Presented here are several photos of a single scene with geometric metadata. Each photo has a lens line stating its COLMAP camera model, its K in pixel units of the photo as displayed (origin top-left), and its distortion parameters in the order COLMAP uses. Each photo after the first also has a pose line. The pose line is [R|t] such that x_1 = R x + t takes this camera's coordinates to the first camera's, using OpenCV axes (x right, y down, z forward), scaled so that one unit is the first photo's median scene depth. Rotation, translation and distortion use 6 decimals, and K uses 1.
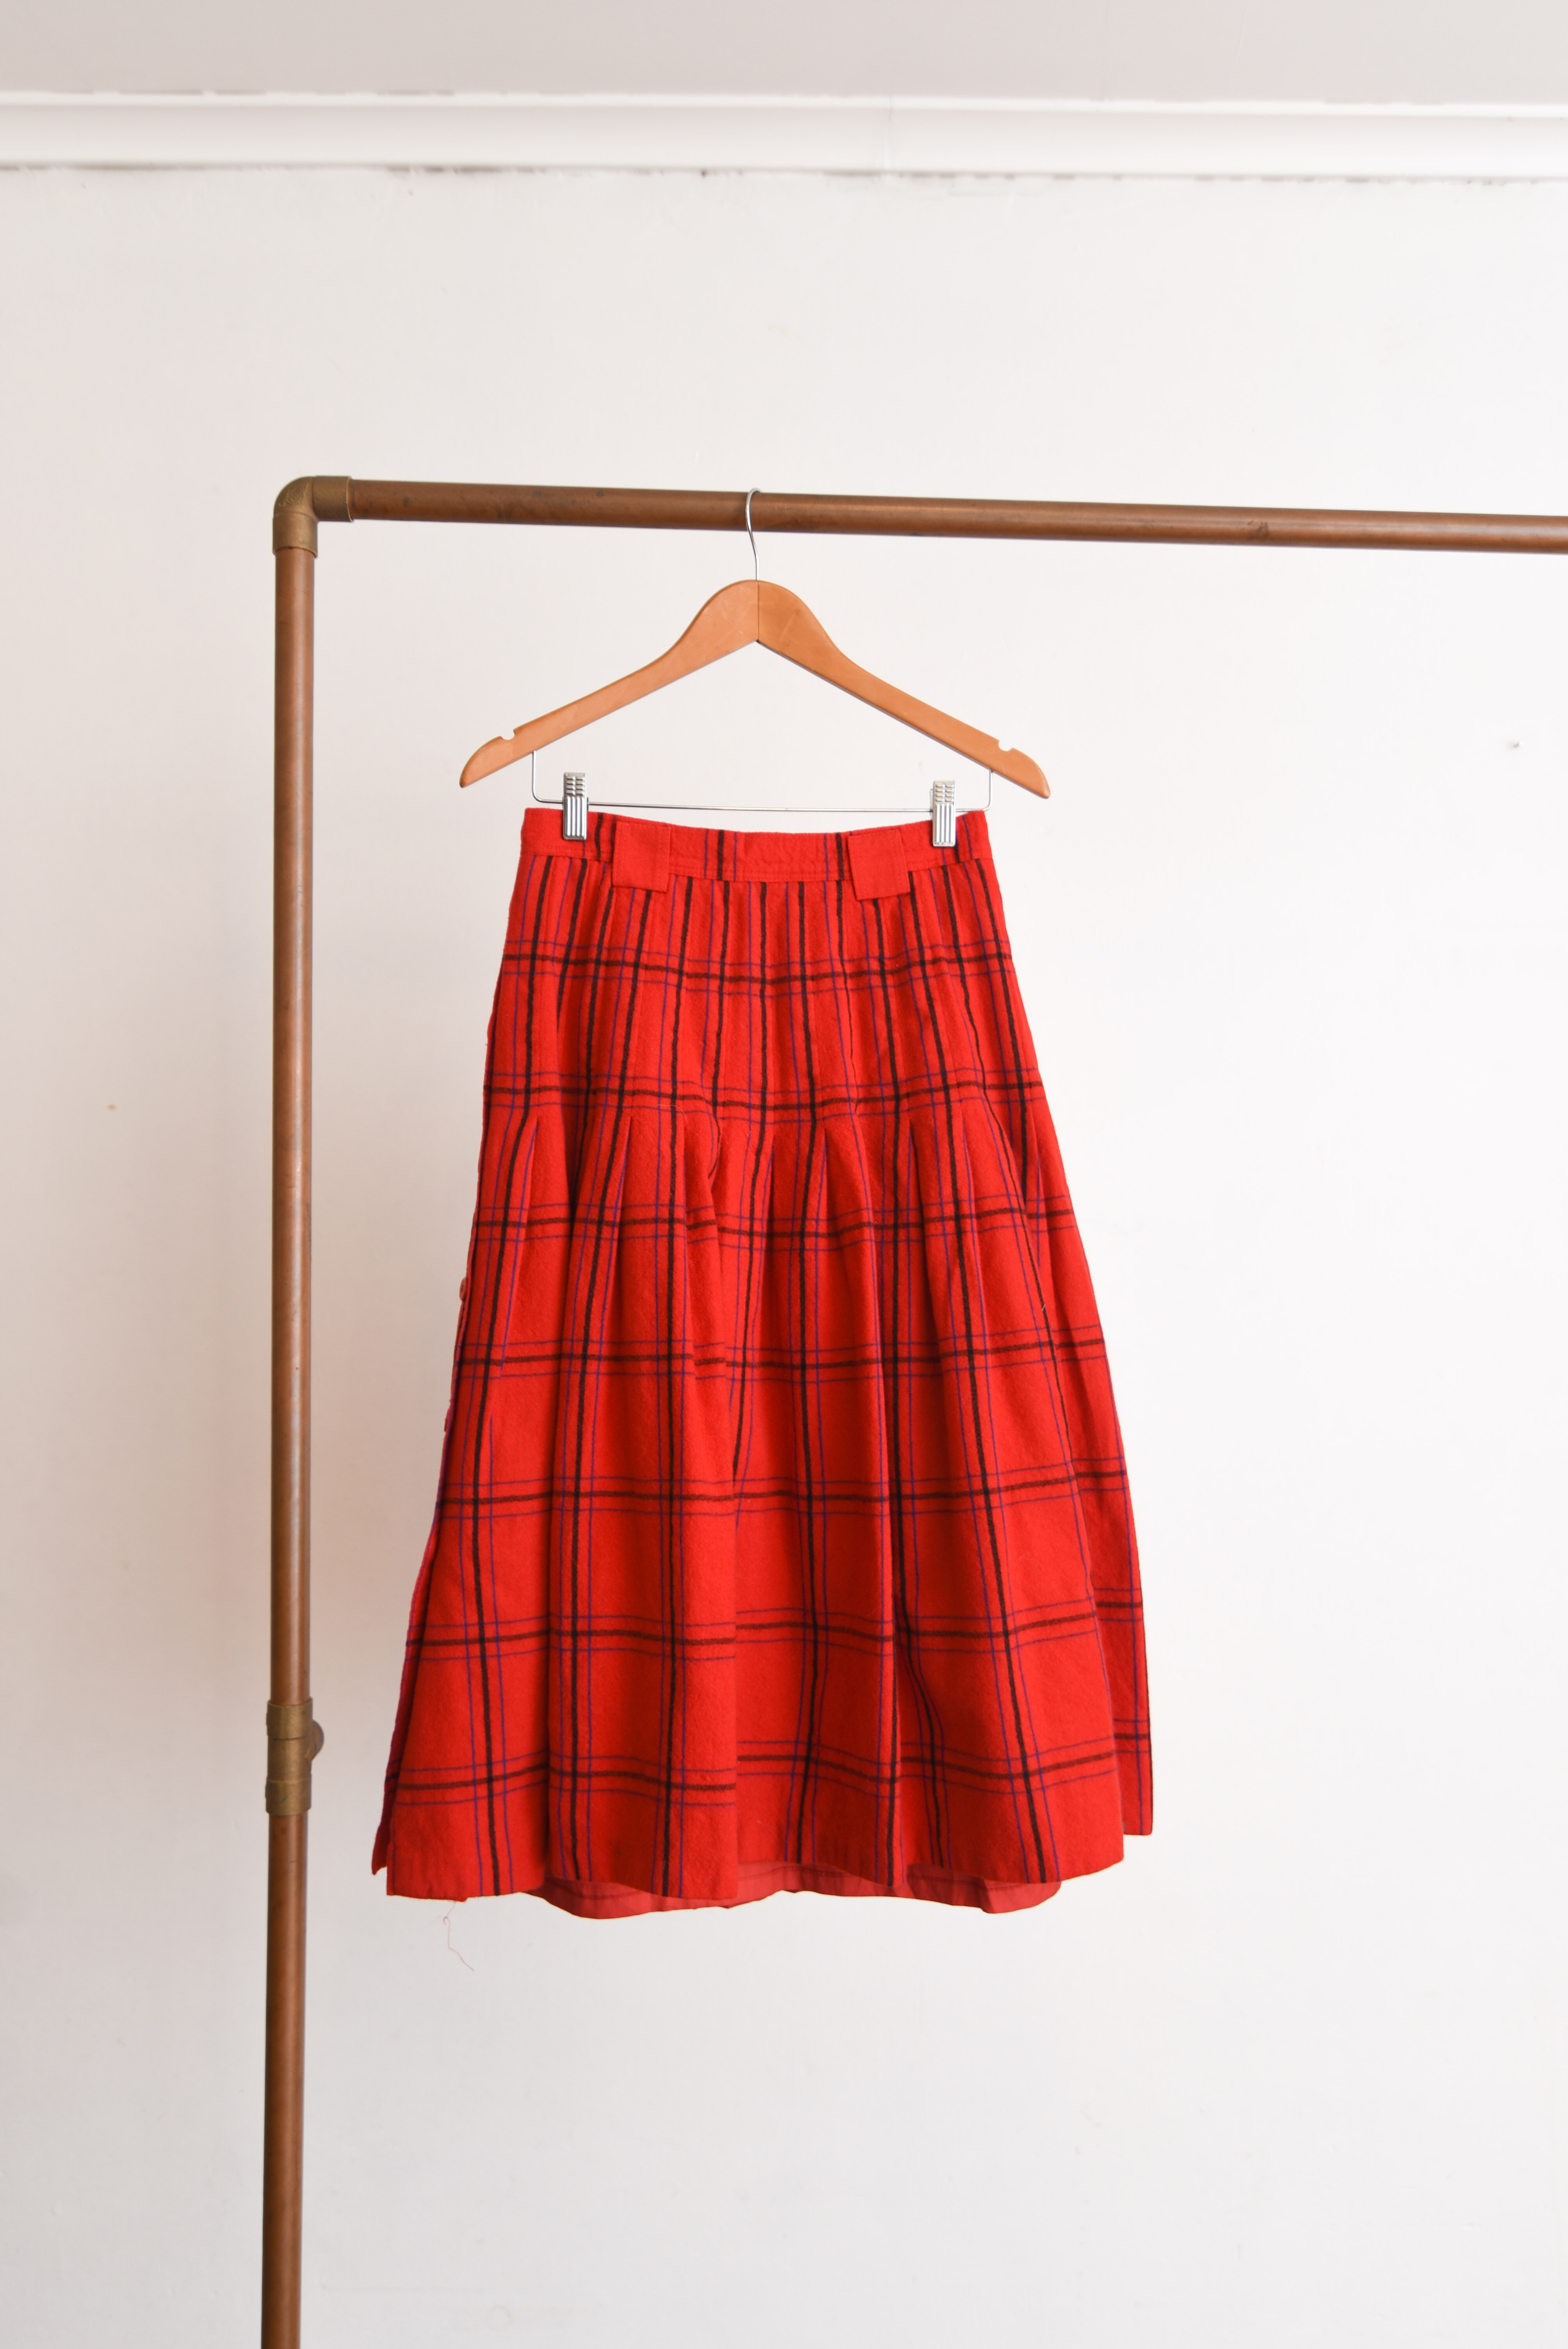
lens RADIAL K [[1759.0, 0, 784.0], [0, 1759.0, 1174.5], [0, 0, 1]] dist [-0.001437, -0.001287]
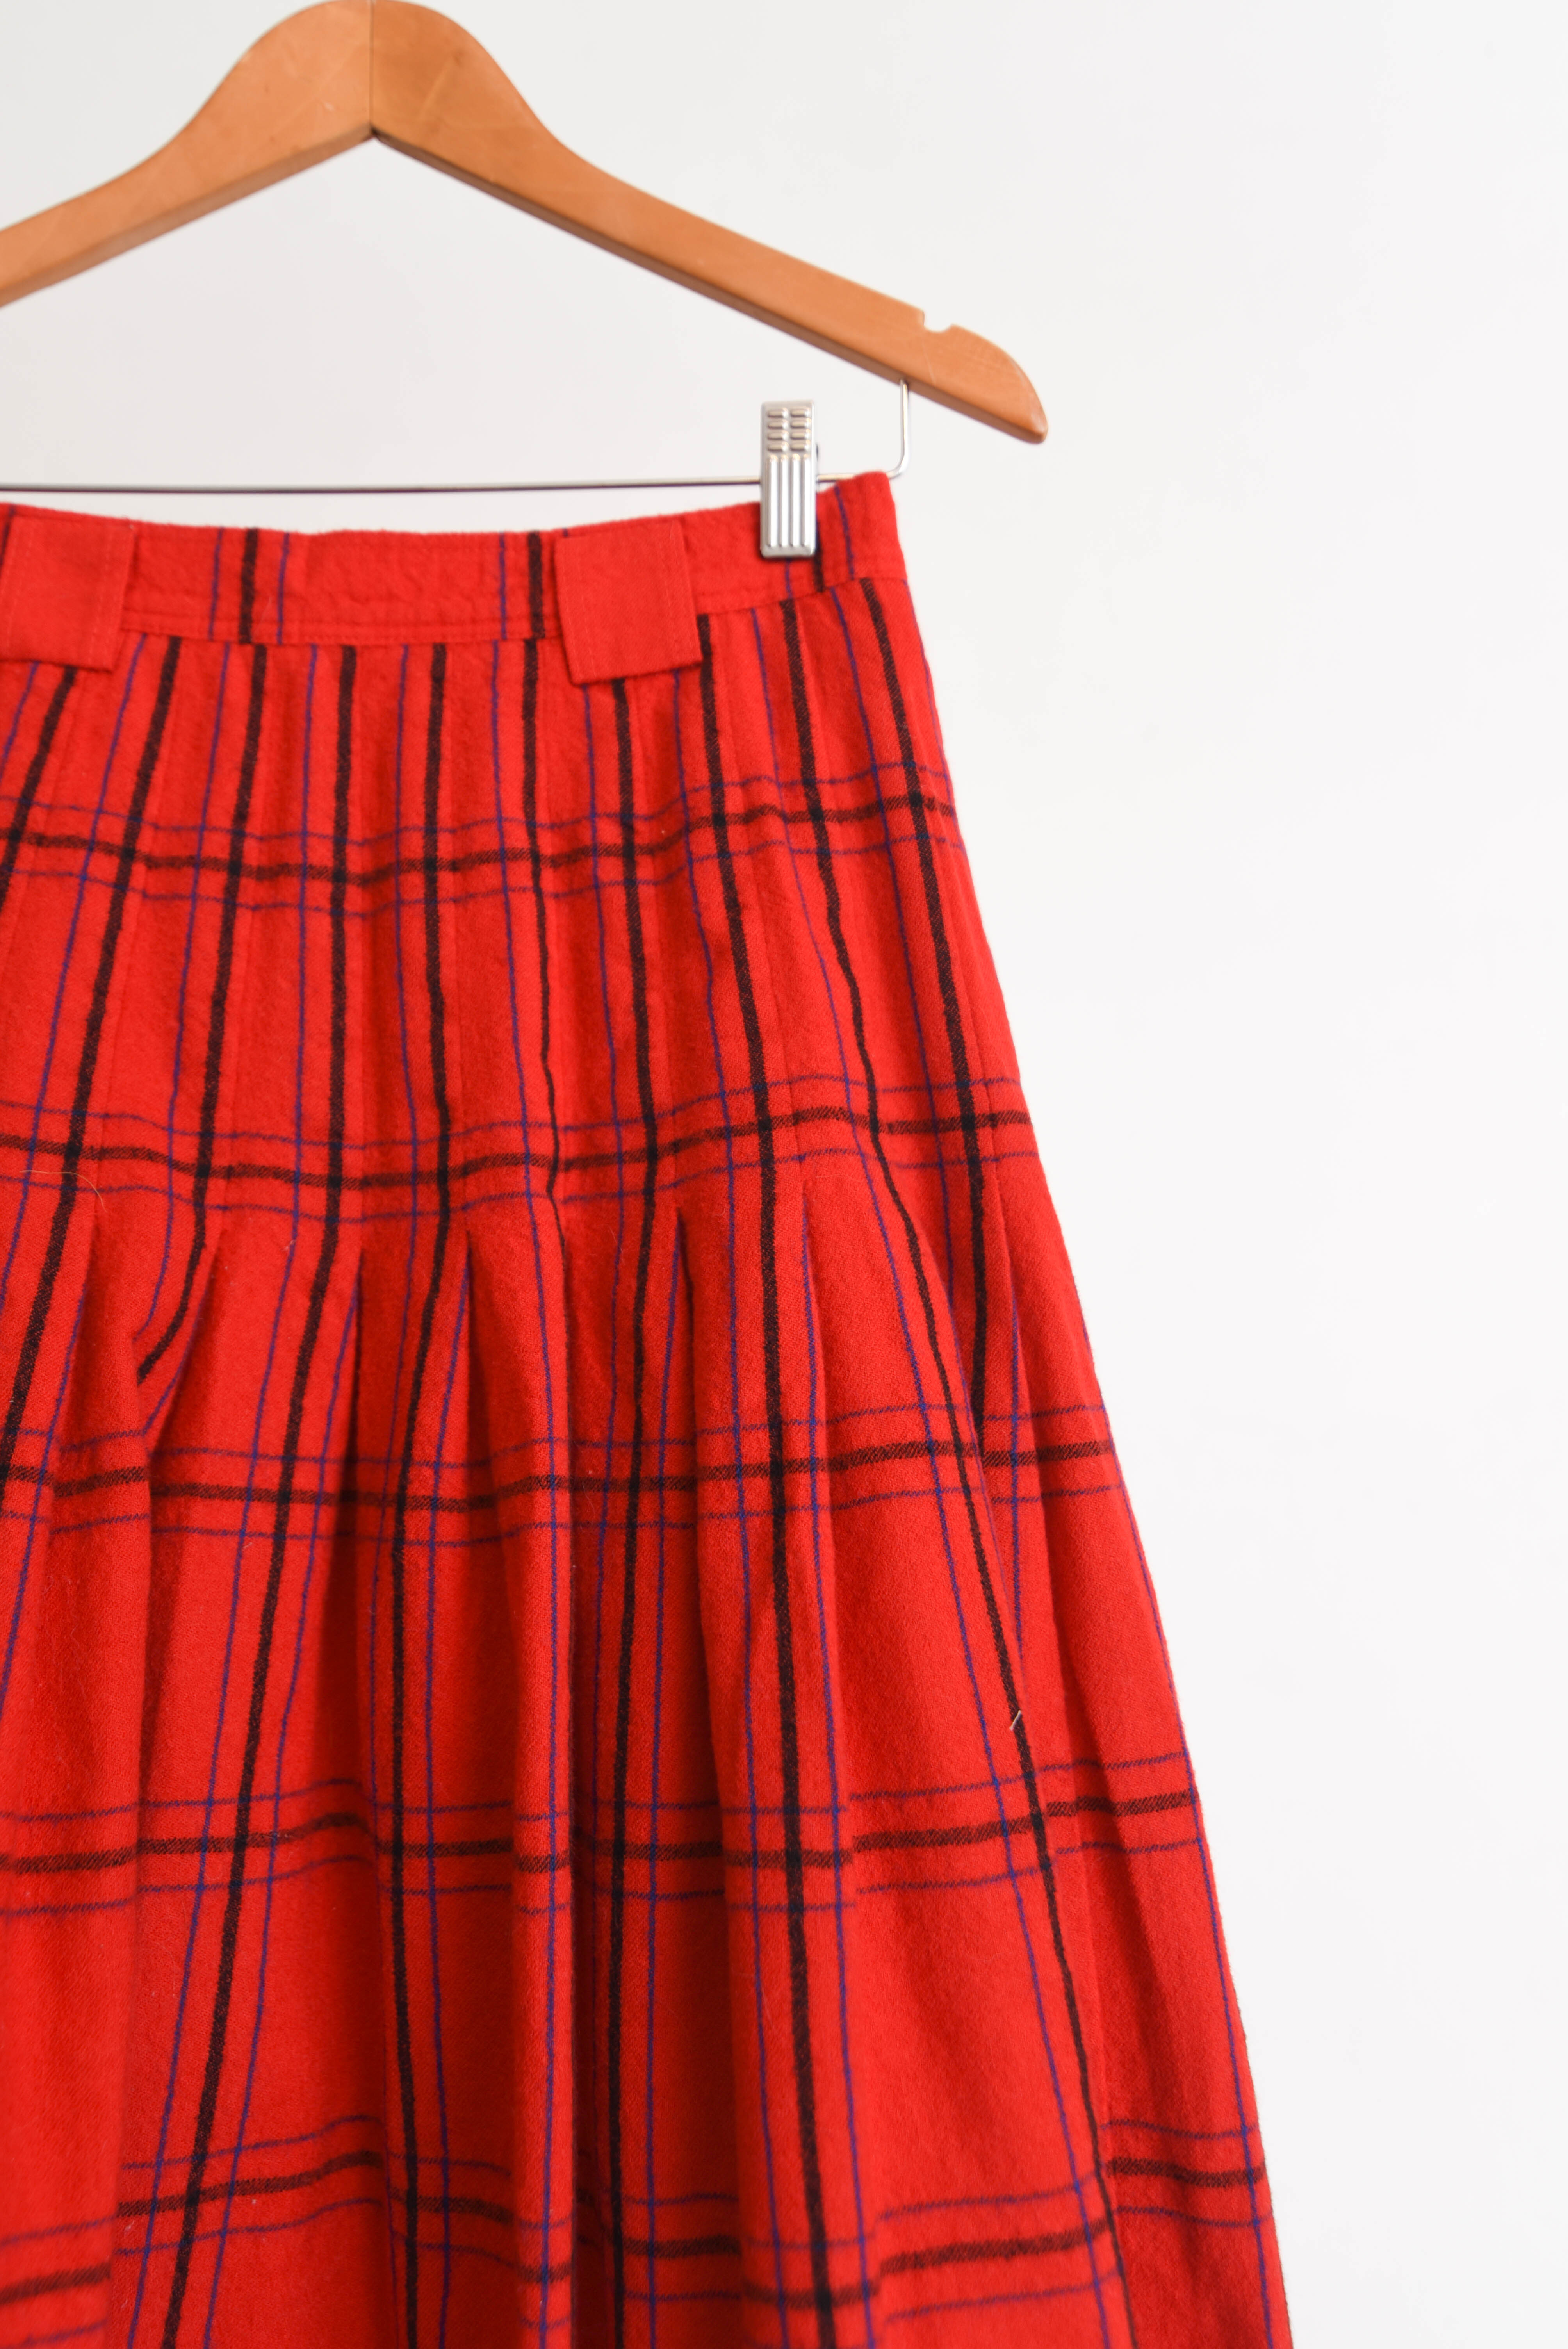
lens RADIAL K [[1759.0, 0, 784.0], [0, 1759.0, 1174.5], [0, 0, 1]] dist [-0.001437, -0.001287]
pose [[0.993604, -0.006656, -0.112723, 0.138607], [-0.002611, 0.996640, -0.081862, -0.006687], [0.112889, 0.081633, 0.990249, 0.611543]]
